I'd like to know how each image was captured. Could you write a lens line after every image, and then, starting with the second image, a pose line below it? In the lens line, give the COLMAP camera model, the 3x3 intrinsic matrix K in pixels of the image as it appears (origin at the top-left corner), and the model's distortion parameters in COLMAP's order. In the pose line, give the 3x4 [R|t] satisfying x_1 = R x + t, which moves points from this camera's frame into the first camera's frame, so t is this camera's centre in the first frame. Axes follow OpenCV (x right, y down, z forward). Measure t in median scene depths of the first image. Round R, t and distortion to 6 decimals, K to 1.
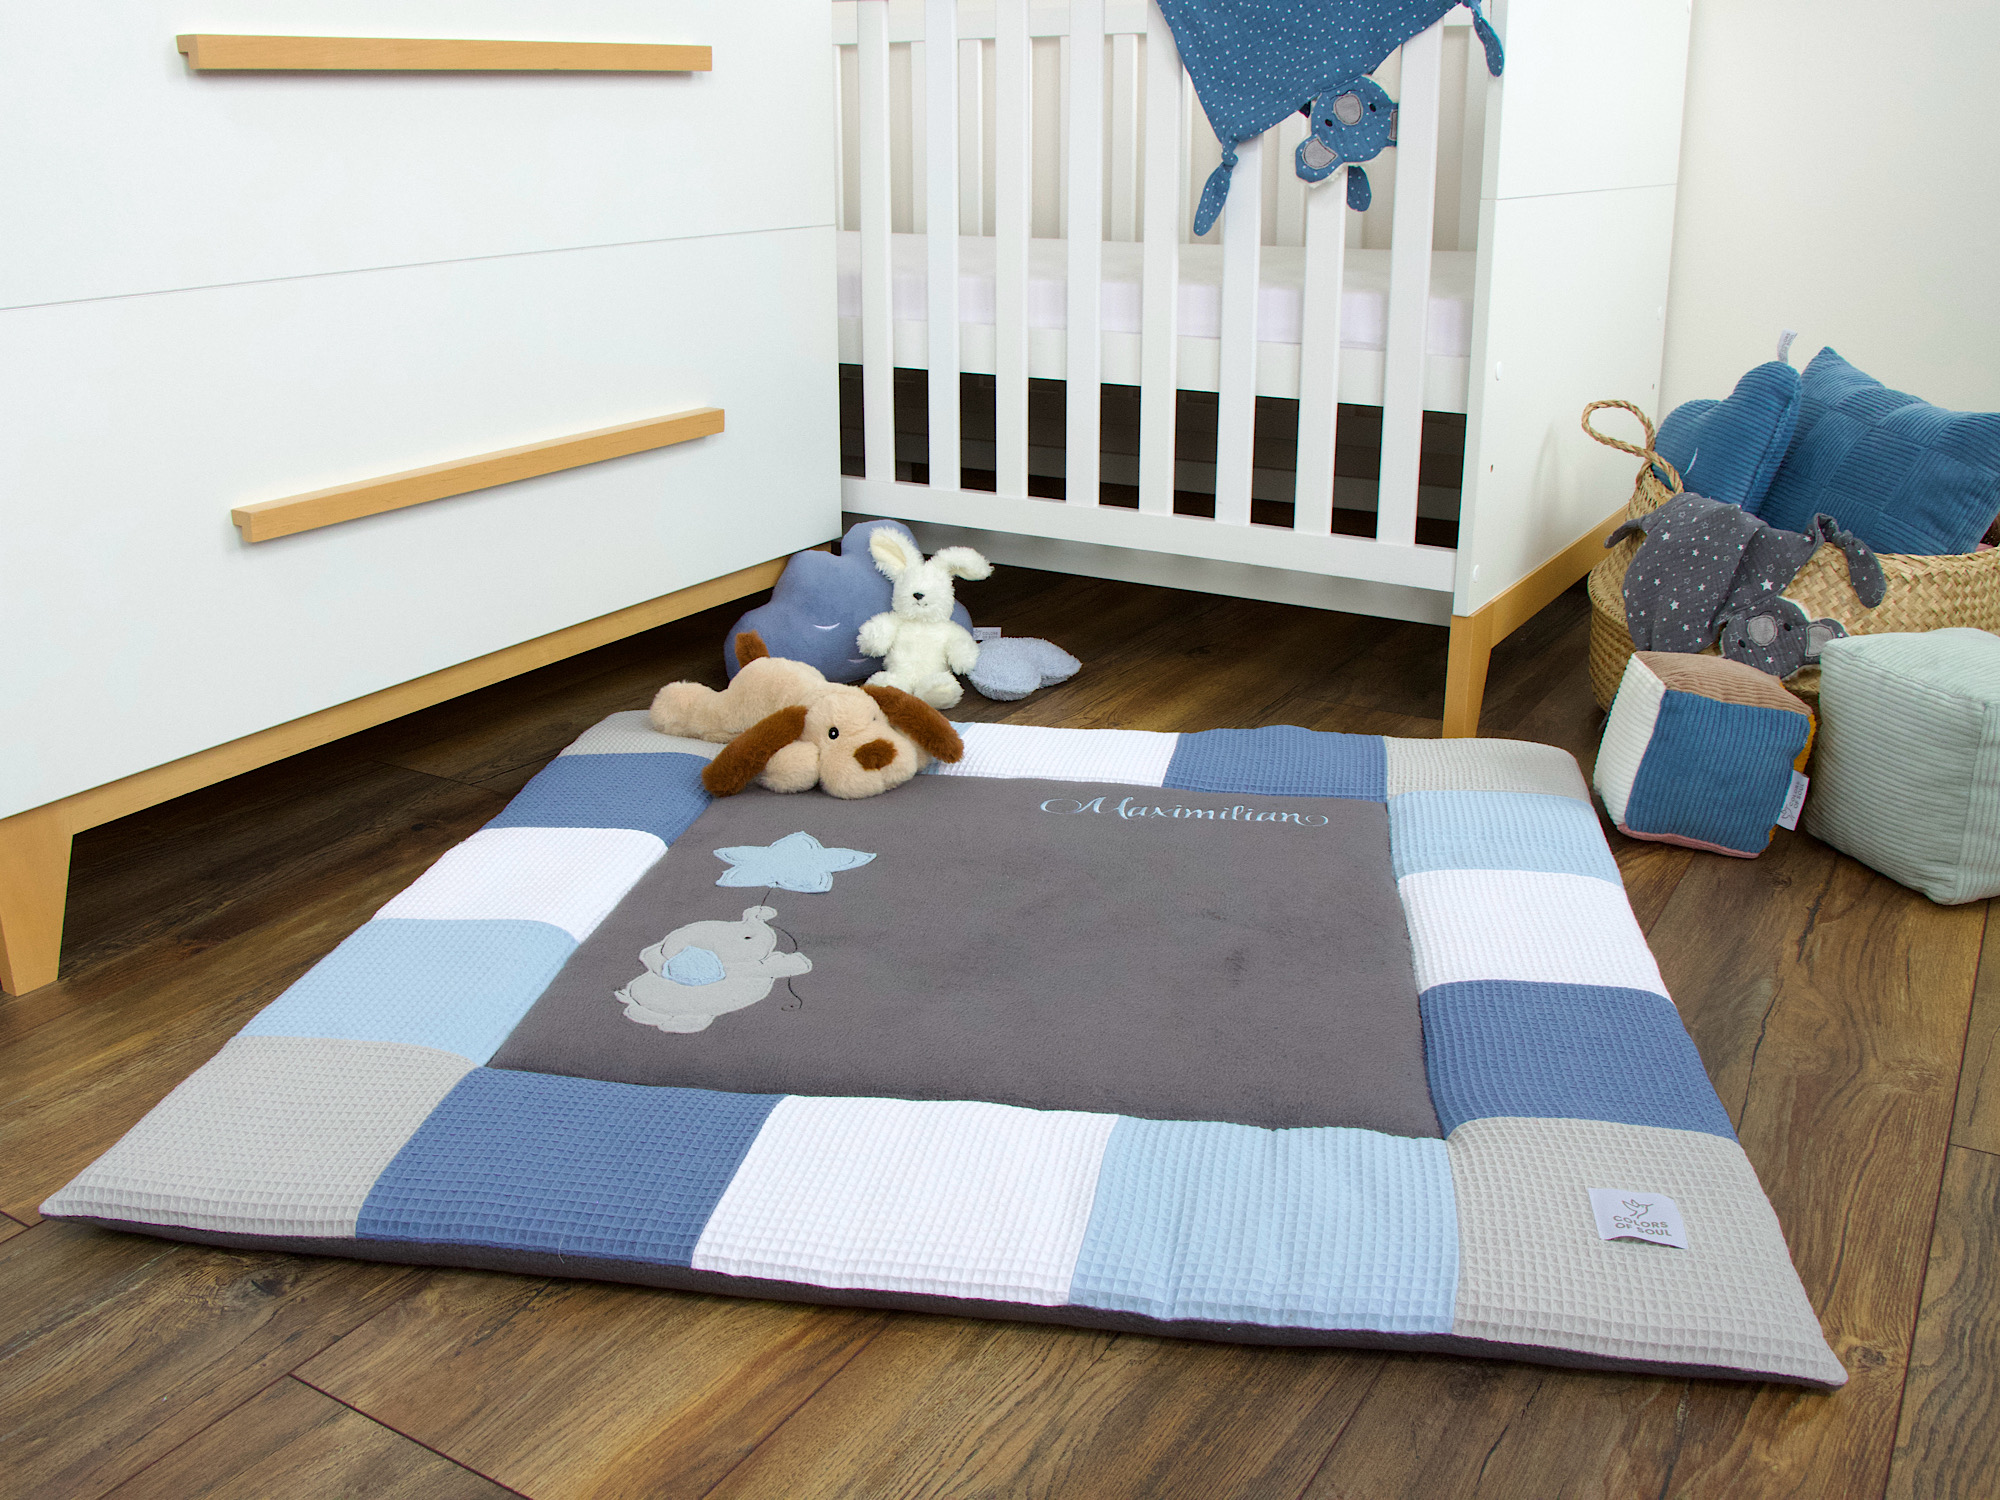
lens RADIAL K [[1818.4, 0, 991.1], [0, 1818.4, 752.6], [0, 0, 1]] dist [-0.132090, 0.000000]
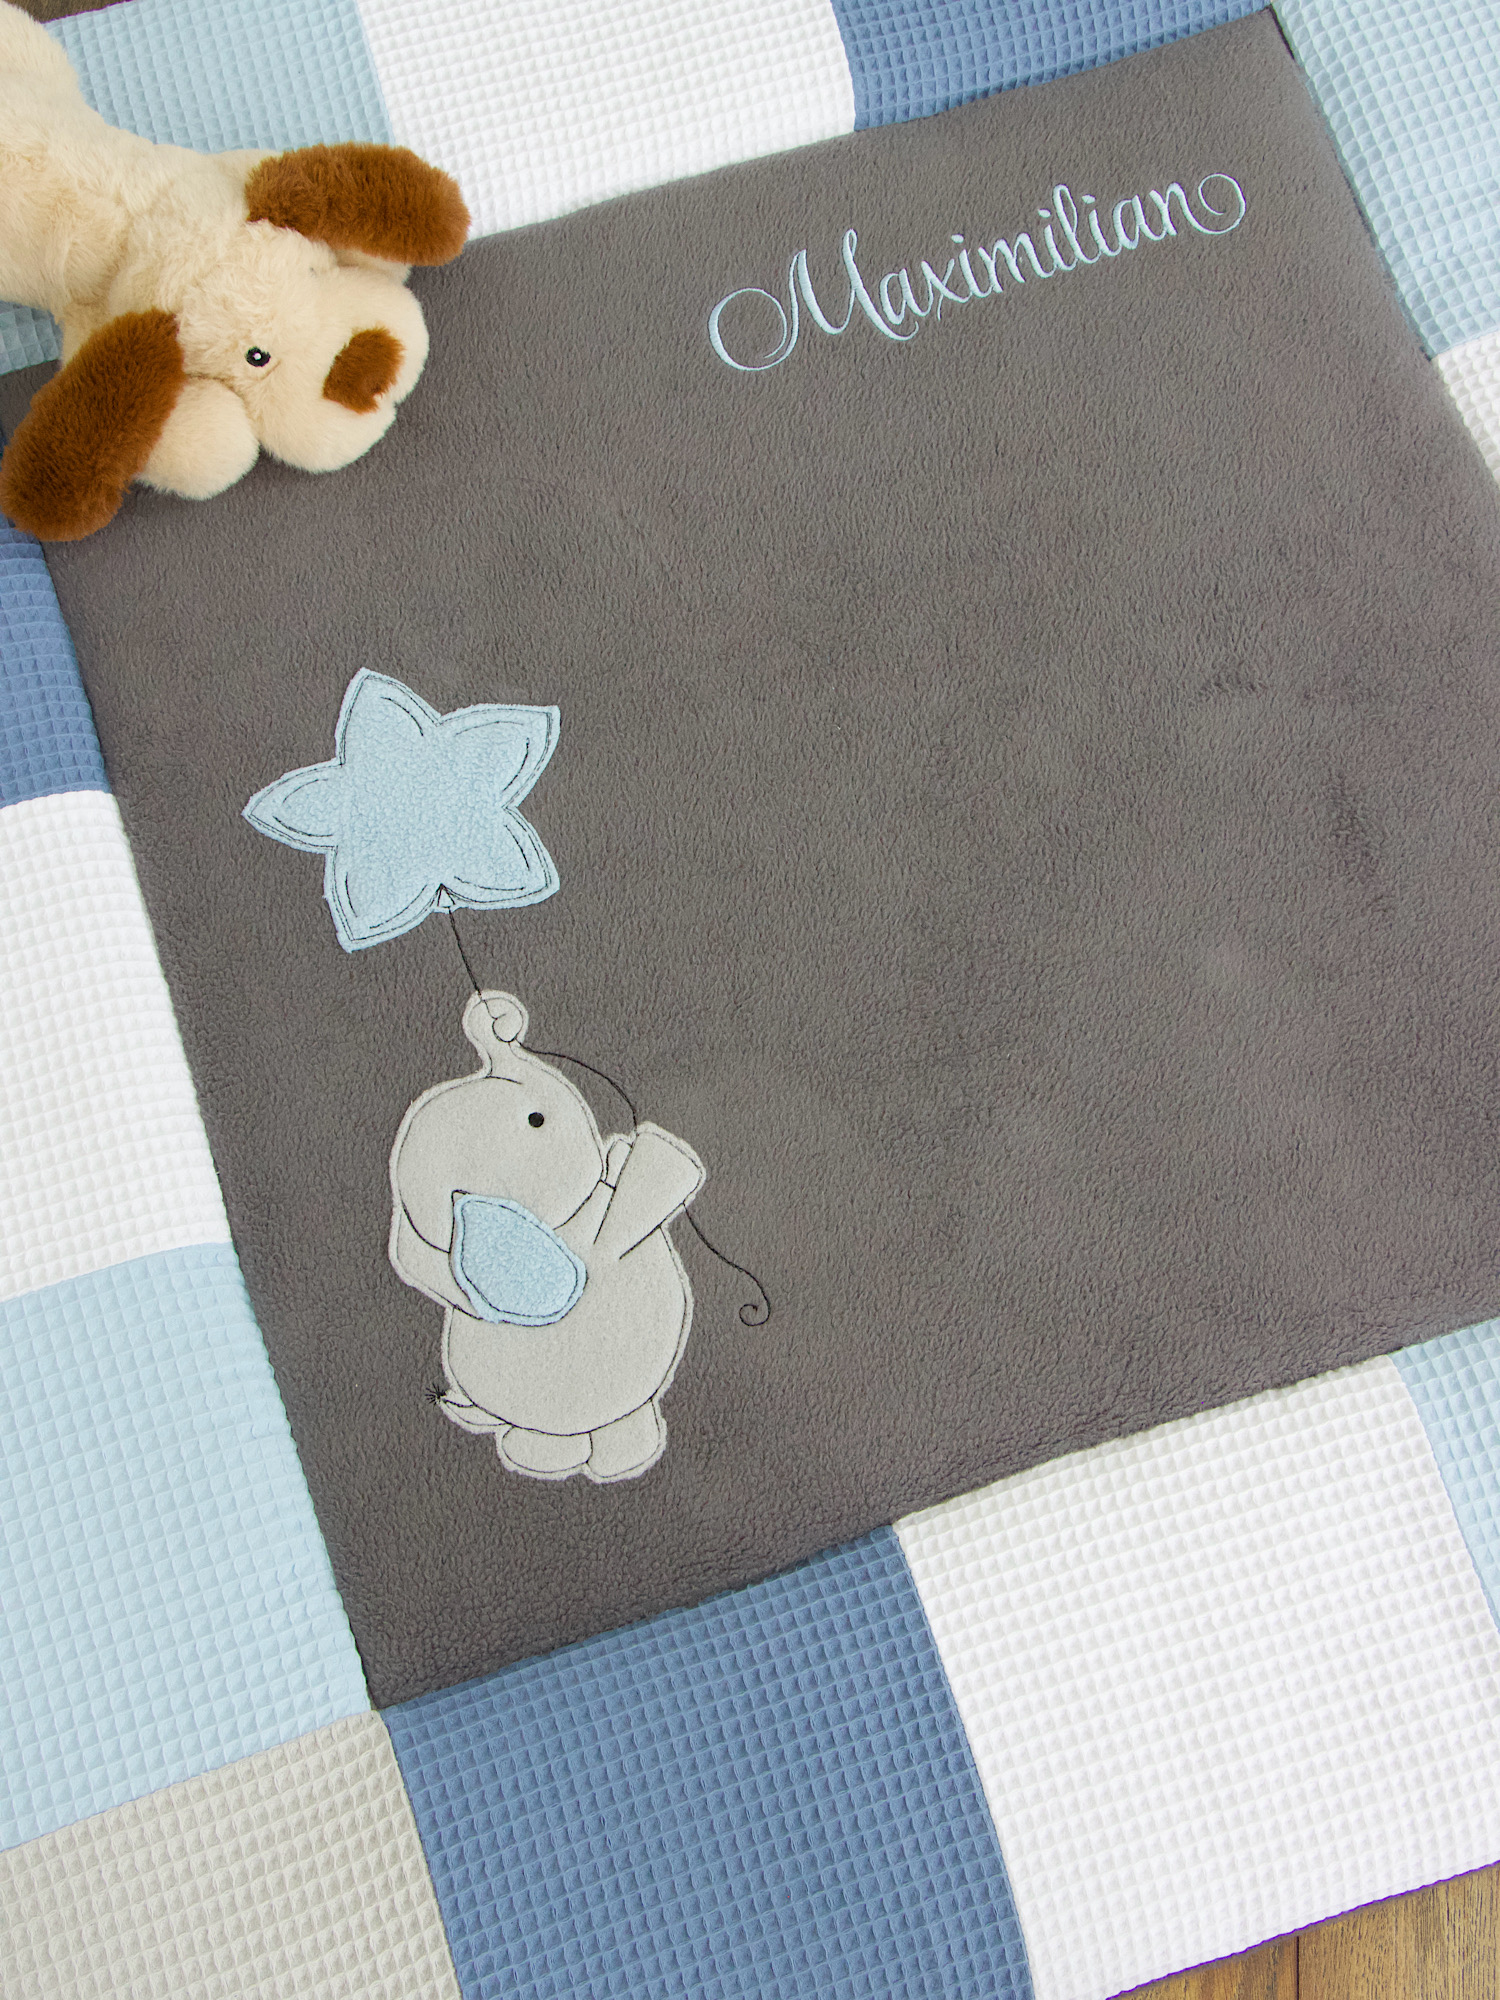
lens RADIAL K [[2731.5, 0, 764.1], [0, 2731.5, 969.7], [0, 0, 1]] dist [0.016830, 0.000000]
pose [[0.886602, -0.433736, 0.160655, -0.175656], [0.124938, 0.559001, 0.819700, -0.553158], [-0.445340, -0.706676, 0.549802, 0.523529]]
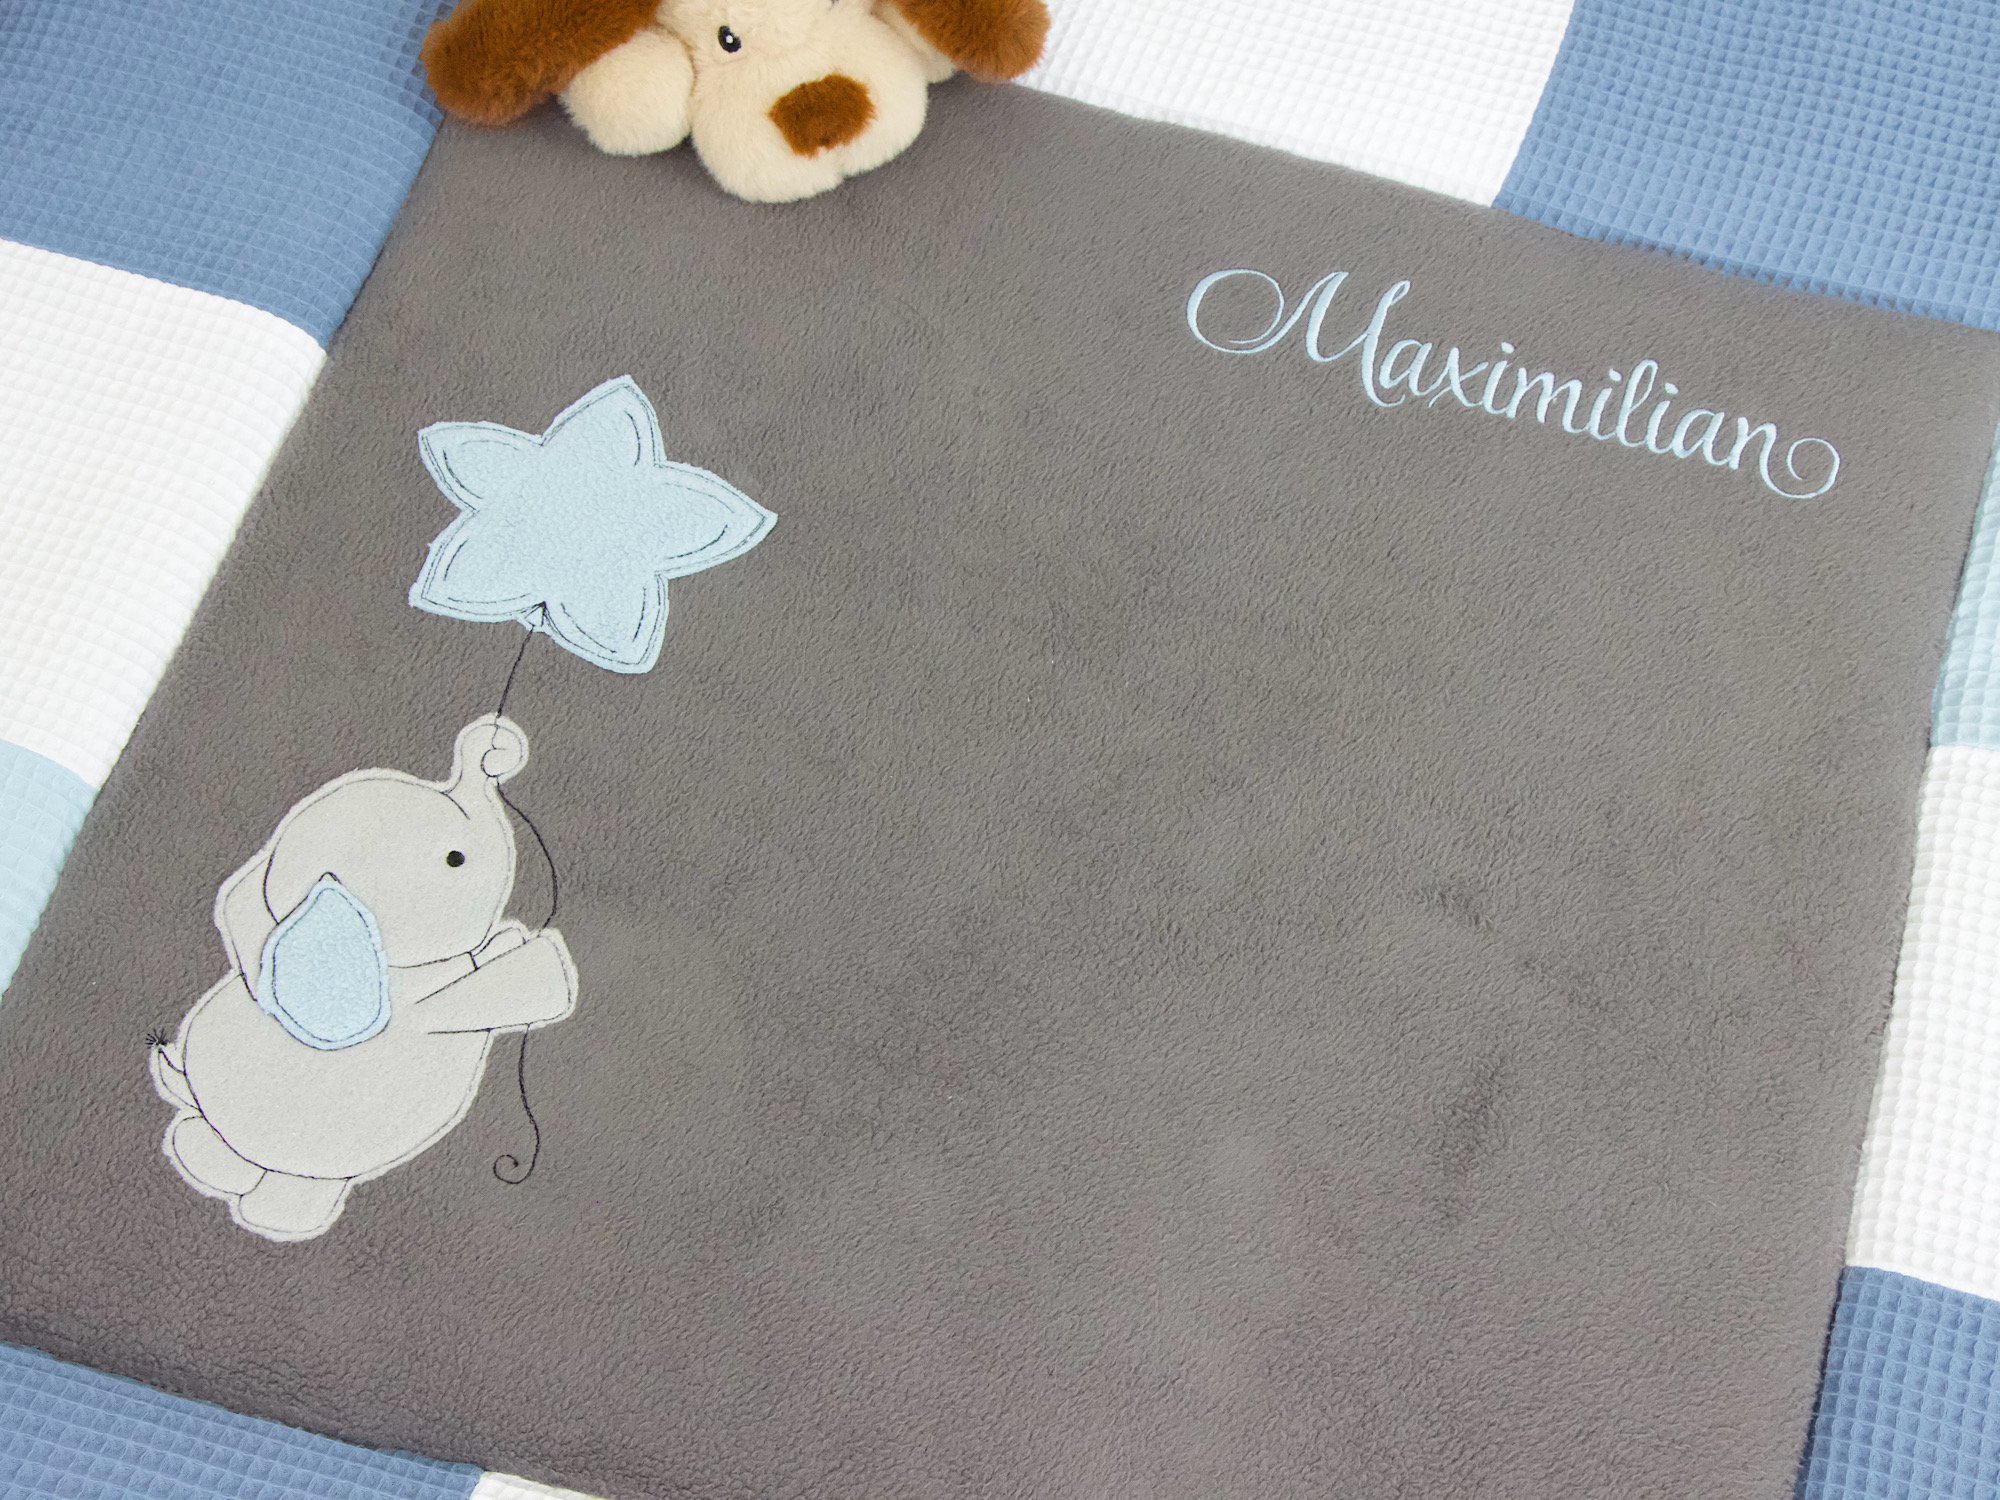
lens RADIAL K [[3635.3, 0, 1021.7], [0, 3635.3, 744.9], [0, 0, 1]] dist [0.140722, 0.000000]
pose [[0.989802, 0.140010, -0.026259, 0.028925], [-0.088382, 0.748155, 0.657611, -0.520311], [0.111718, -0.648584, 0.752900, 0.312285]]
